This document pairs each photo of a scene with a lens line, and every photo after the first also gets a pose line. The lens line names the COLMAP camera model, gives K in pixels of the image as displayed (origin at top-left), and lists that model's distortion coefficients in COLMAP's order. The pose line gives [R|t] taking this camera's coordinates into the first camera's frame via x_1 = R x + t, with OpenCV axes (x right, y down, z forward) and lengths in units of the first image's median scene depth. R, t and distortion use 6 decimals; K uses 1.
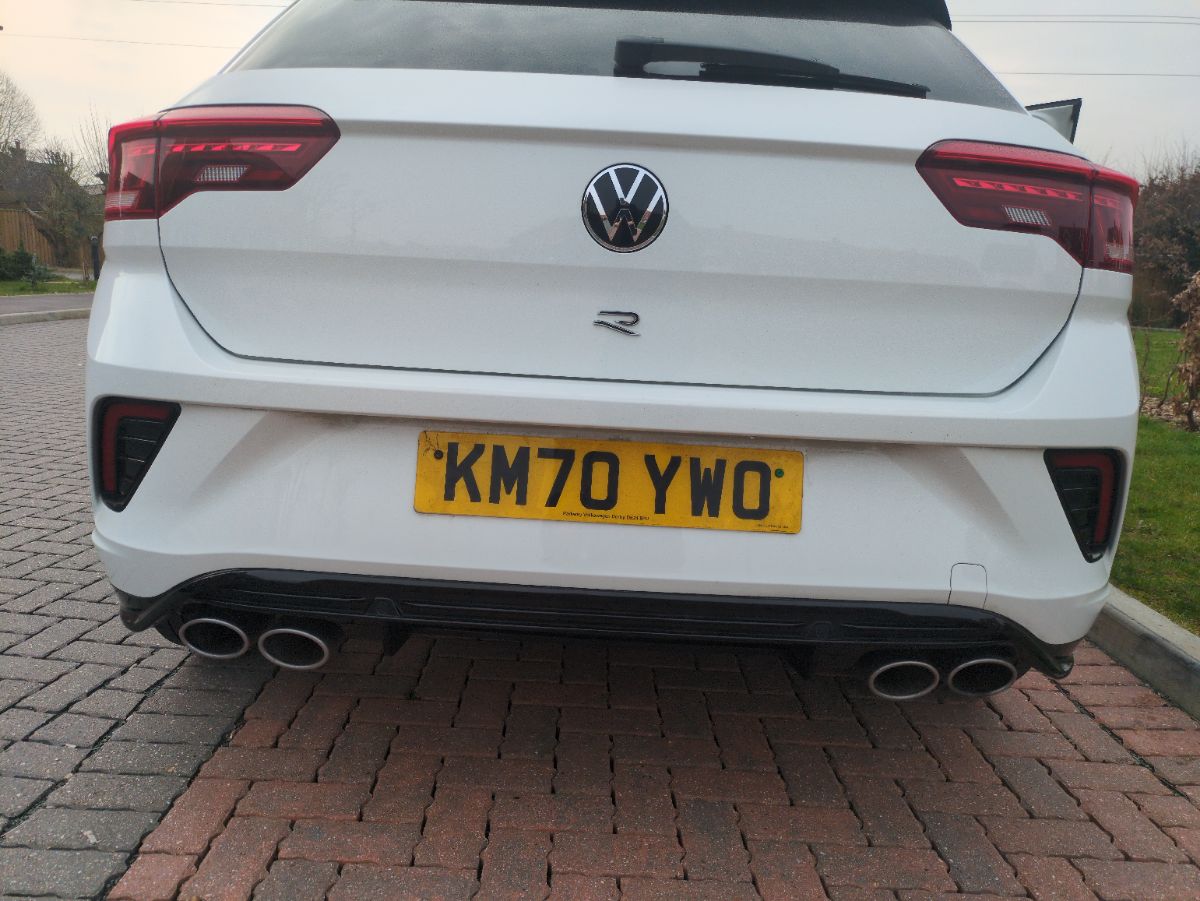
lens RADIAL K [[901.6, 0, 584.2], [0, 901.6, 490.0], [0, 0, 1]] dist [0.024254, 0.002066]
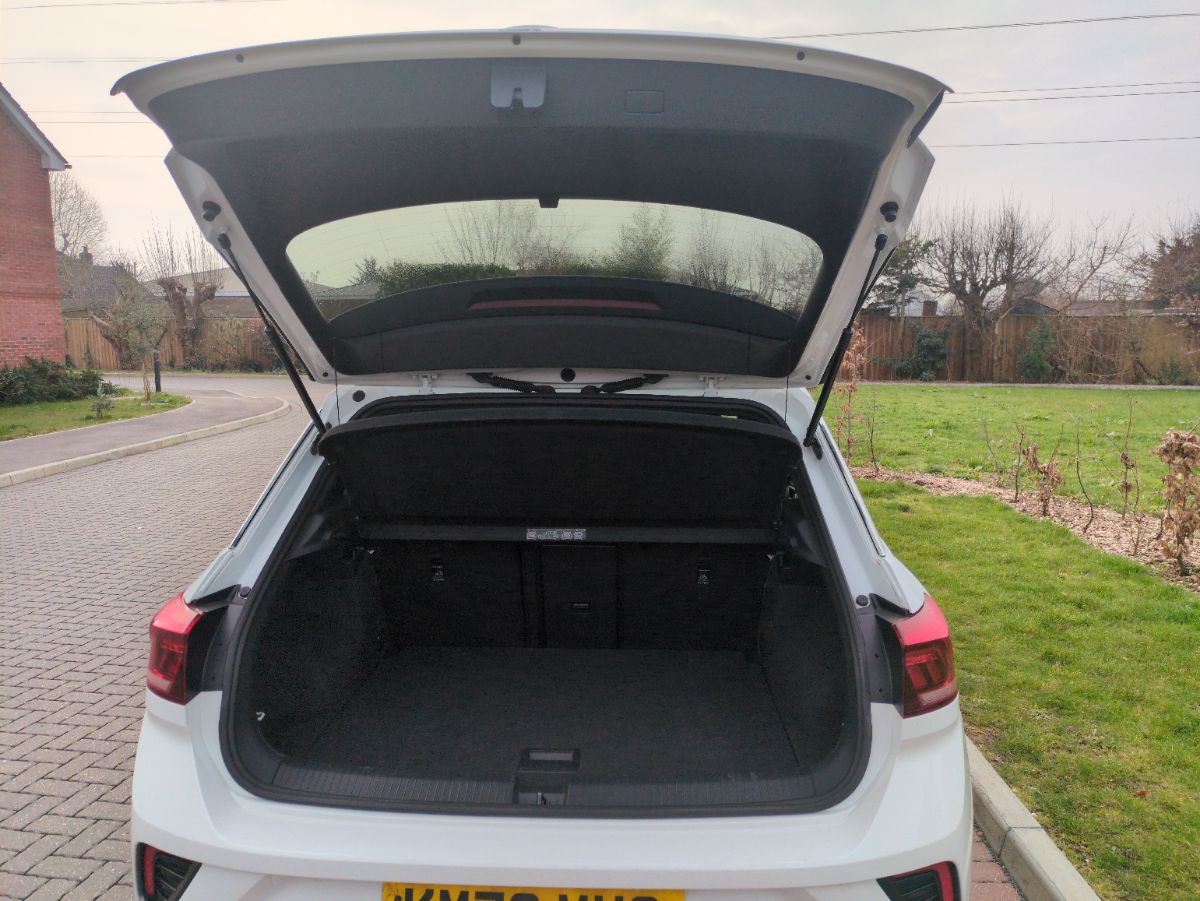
lens RADIAL K [[894.7, 0, 605.3], [0, 894.7, 484.6], [0, 0, 1]] dist [0.072706, -0.065864]
pose [[0.998462, -0.042785, -0.035259, 0.188987], [0.040318, 0.996876, -0.067921, -0.490667], [0.038054, 0.066395, 0.997068, -0.292251]]
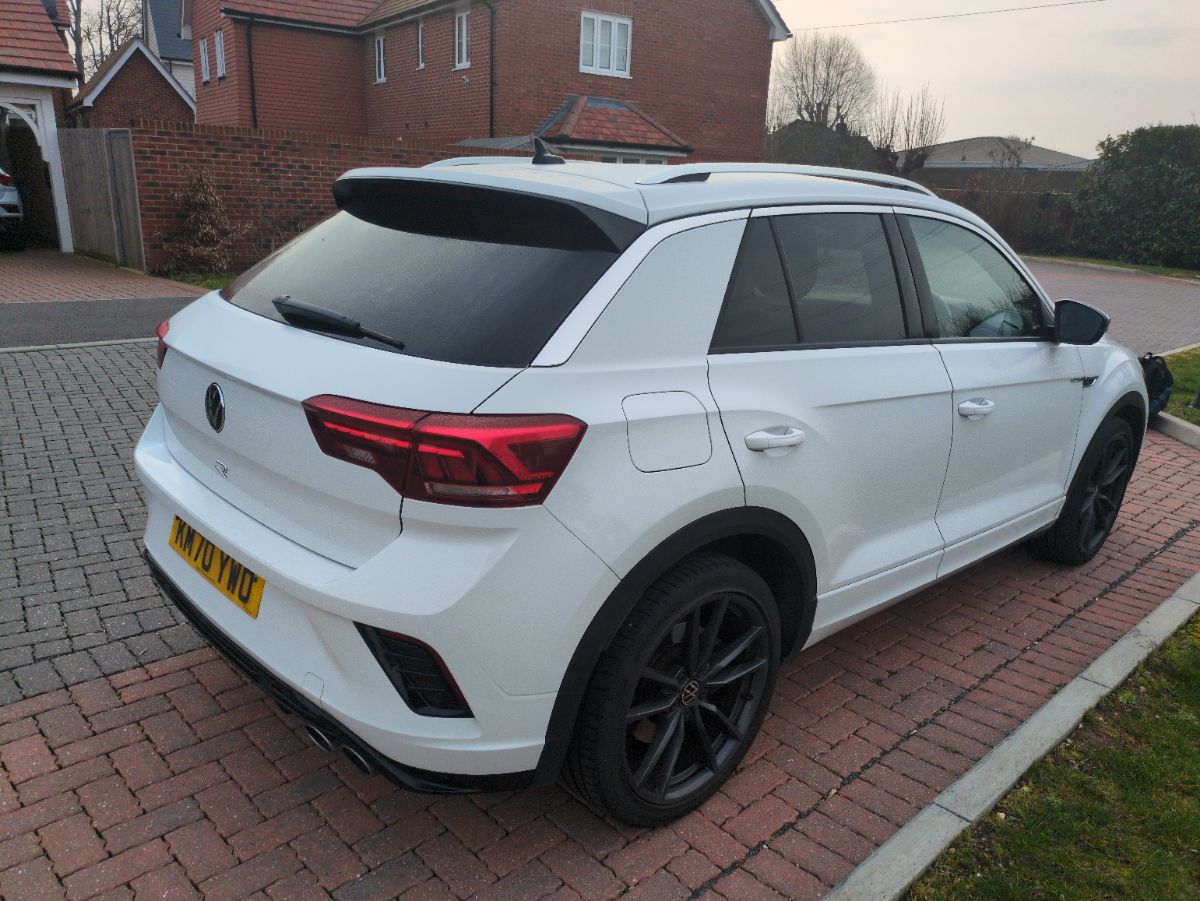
lens RADIAL K [[889.1, 0, 604.3], [0, 889.1, 502.8], [0, 0, 1]] dist [0.023635, -0.005654]
pose [[0.695490, 0.230008, -0.680727, 1.598464], [-0.187145, 0.972669, 0.137448, -0.458058], [0.693737, 0.031801, 0.719526, 0.255832]]
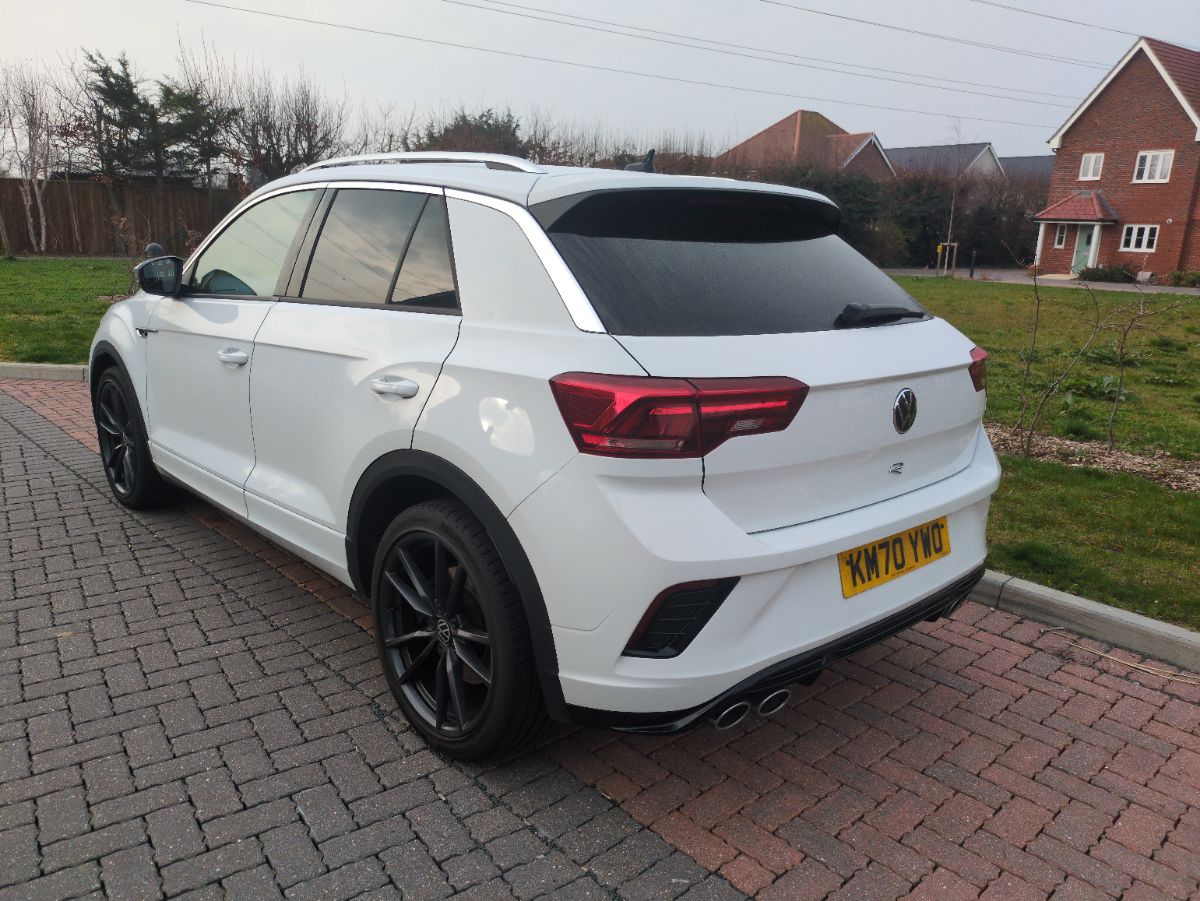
lens RADIAL K [[890.3, 0, 599.0], [0, 890.3, 503.2], [0, 0, 1]] dist [0.023510, -0.009732]
pose [[0.731539, -0.223087, 0.644269, -1.484776], [0.160168, 0.974740, 0.155654, -0.462076], [-0.662720, -0.010675, 0.748792, 0.026747]]
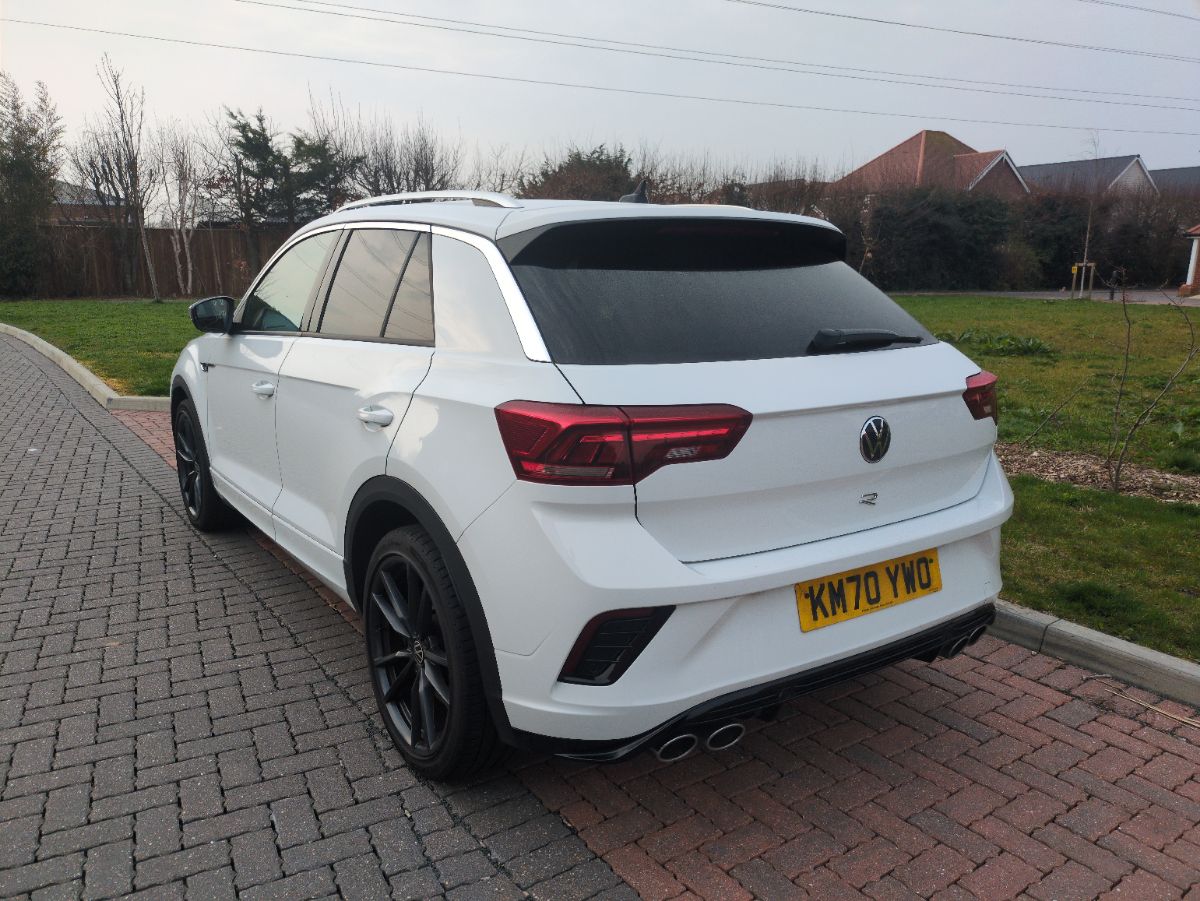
lens RADIAL K [[893.4, 0, 582.8], [0, 893.4, 511.8], [0, 0, 1]] dist [0.024075, -0.009257]
pose [[0.821010, -0.196359, 0.536084, -1.276208], [0.164226, 0.980532, 0.107642, -0.411382], [-0.546784, -0.000336, 0.837274, -0.161436]]
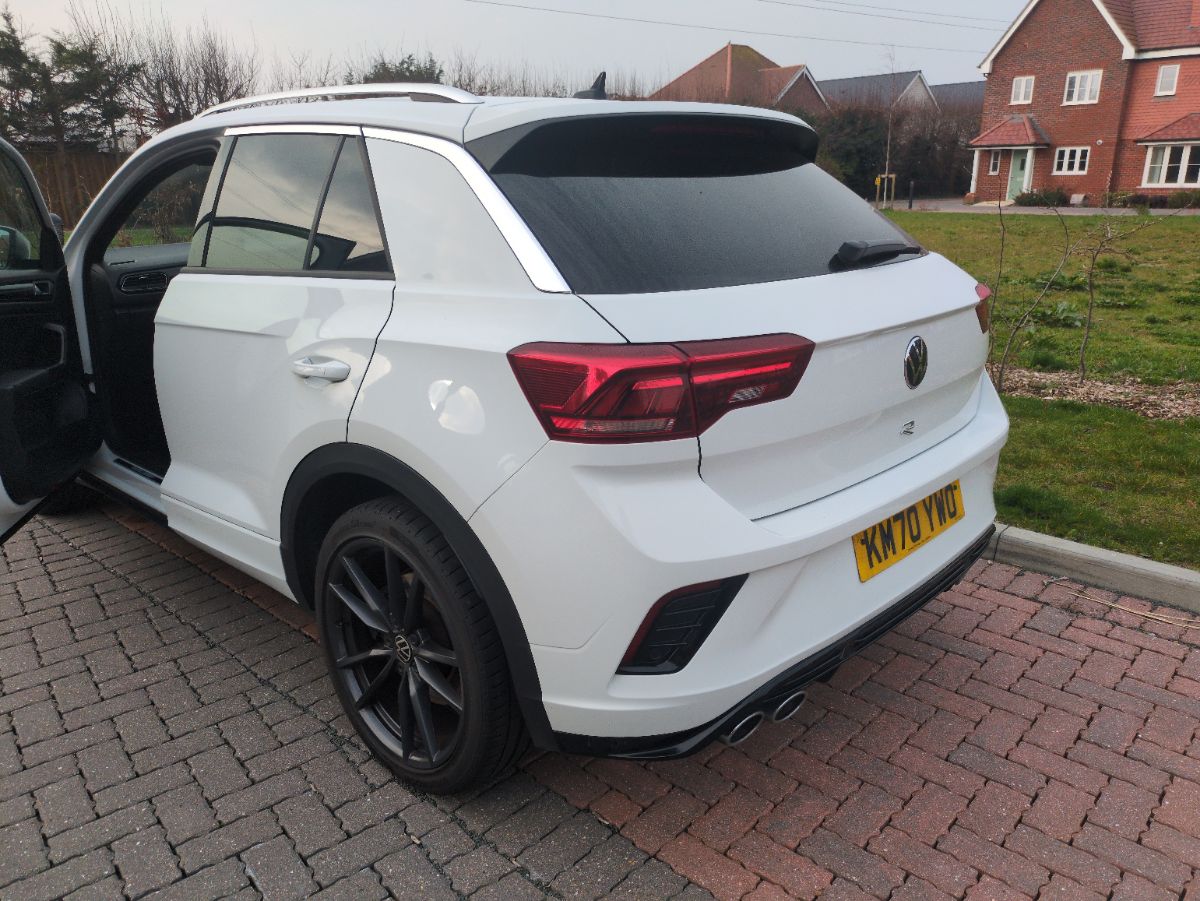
lens RADIAL K [[889.1, 0, 604.3], [0, 889.1, 502.8], [0, 0, 1]] dist [0.023635, -0.005654]
pose [[0.676363, -0.305219, 0.670353, -1.343173], [0.214424, 0.952277, 0.217236, -0.485889], [-0.704667, -0.003190, 0.709531, 0.223069]]
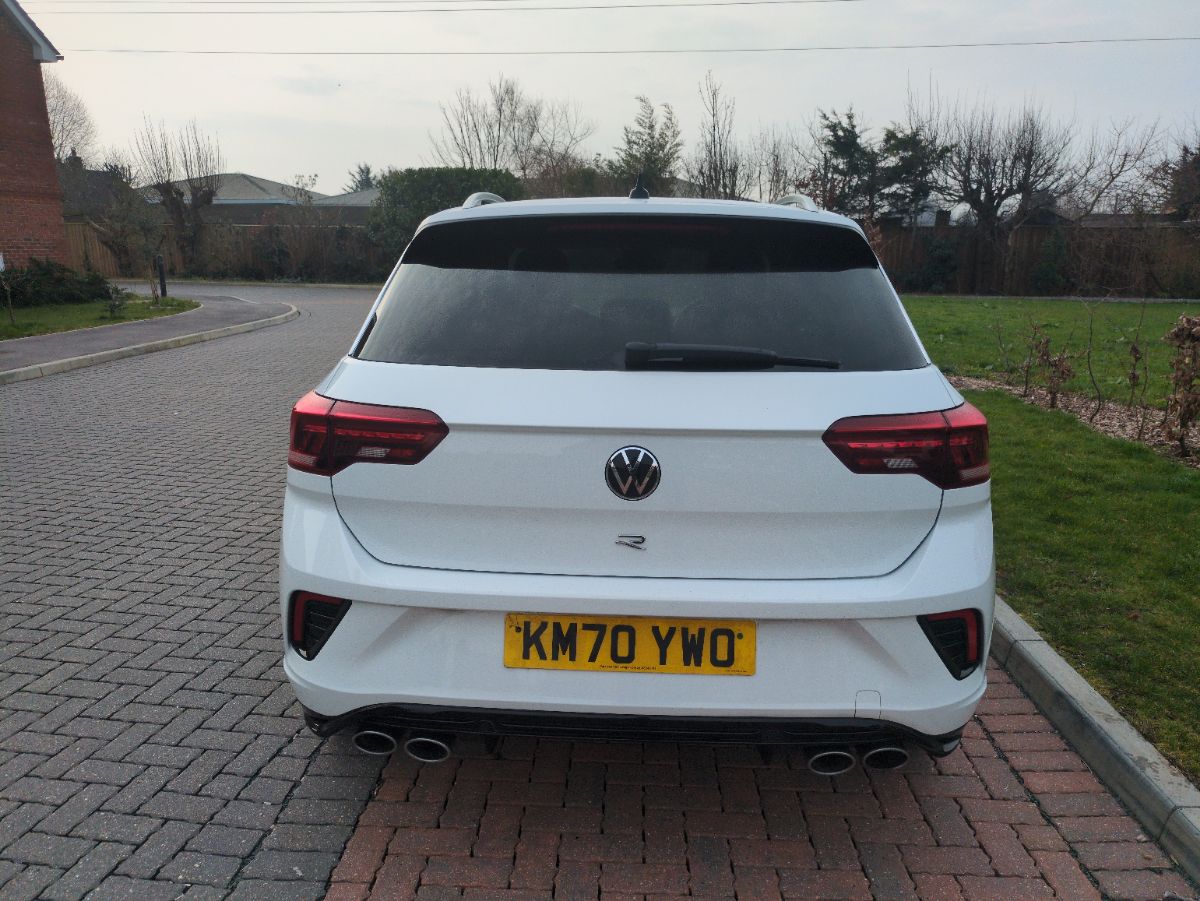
lens RADIAL K [[898.4, 0, 600.2], [0, 898.4, 502.2], [0, 0, 1]] dist [0.034980, -0.007947]
pose [[0.998621, -0.030602, -0.042667, 0.047574], [0.032267, 0.998723, 0.038886, -0.290745], [0.041422, -0.040209, 0.998332, -0.487310]]
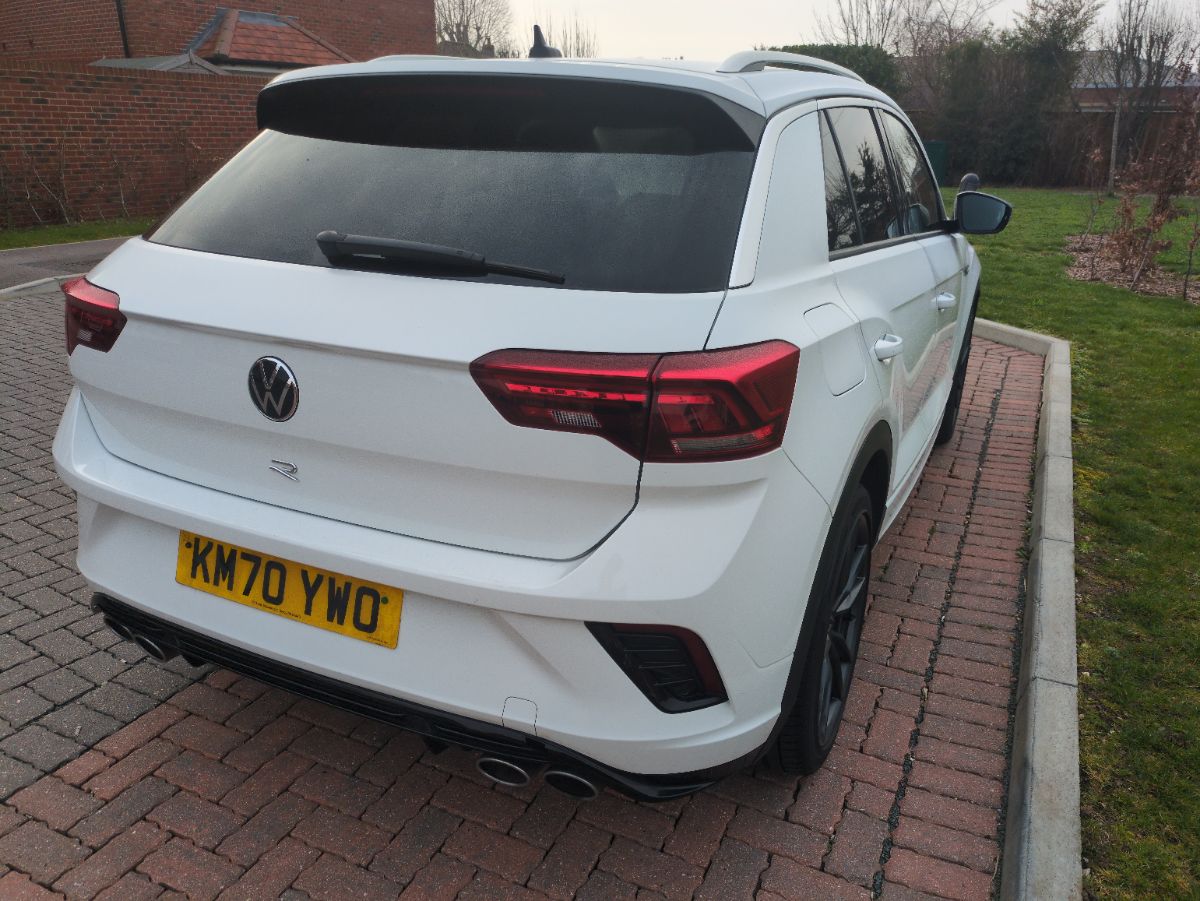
lens RADIAL K [[889.1, 0, 604.3], [0, 889.1, 502.8], [0, 0, 1]] dist [0.023635, -0.005654]
pose [[0.906539, 0.136891, -0.399310, 0.913068], [-0.077254, 0.983783, 0.161873, -0.355588], [0.414993, -0.115896, 0.902413, 0.009980]]
